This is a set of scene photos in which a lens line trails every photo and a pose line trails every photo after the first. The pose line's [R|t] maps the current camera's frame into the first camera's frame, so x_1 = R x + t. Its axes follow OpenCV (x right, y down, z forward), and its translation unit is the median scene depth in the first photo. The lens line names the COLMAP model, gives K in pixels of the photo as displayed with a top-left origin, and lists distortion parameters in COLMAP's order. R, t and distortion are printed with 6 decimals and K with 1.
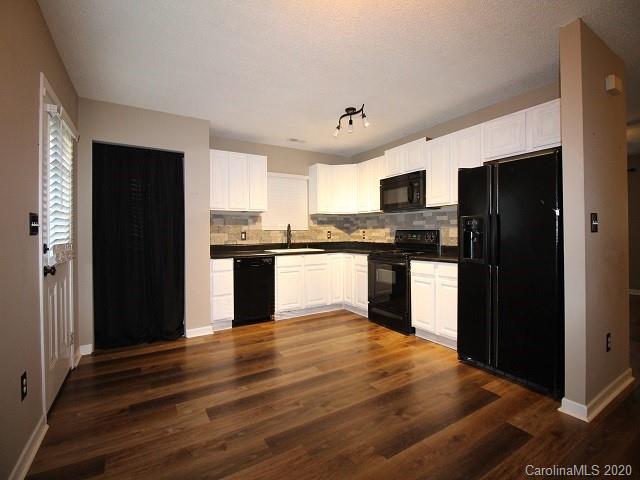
lens RADIAL K [[292.1, 0, 319.8], [0, 292.1, 238.1], [0, 0, 1]] dist [0.002682, 0.000172]
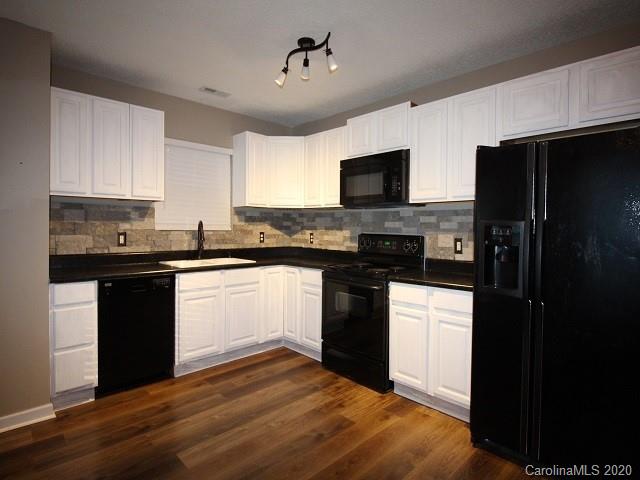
lens RADIAL K [[347.4, 0, 320.4], [0, 347.4, 238.2], [0, 0, 1]] dist [0.005173, -0.002920]
pose [[0.975278, 0.011950, 0.220658, -0.020432], [-0.014688, 0.999834, 0.010772, -0.027855], [-0.220492, -0.013747, 0.975292, 0.236355]]
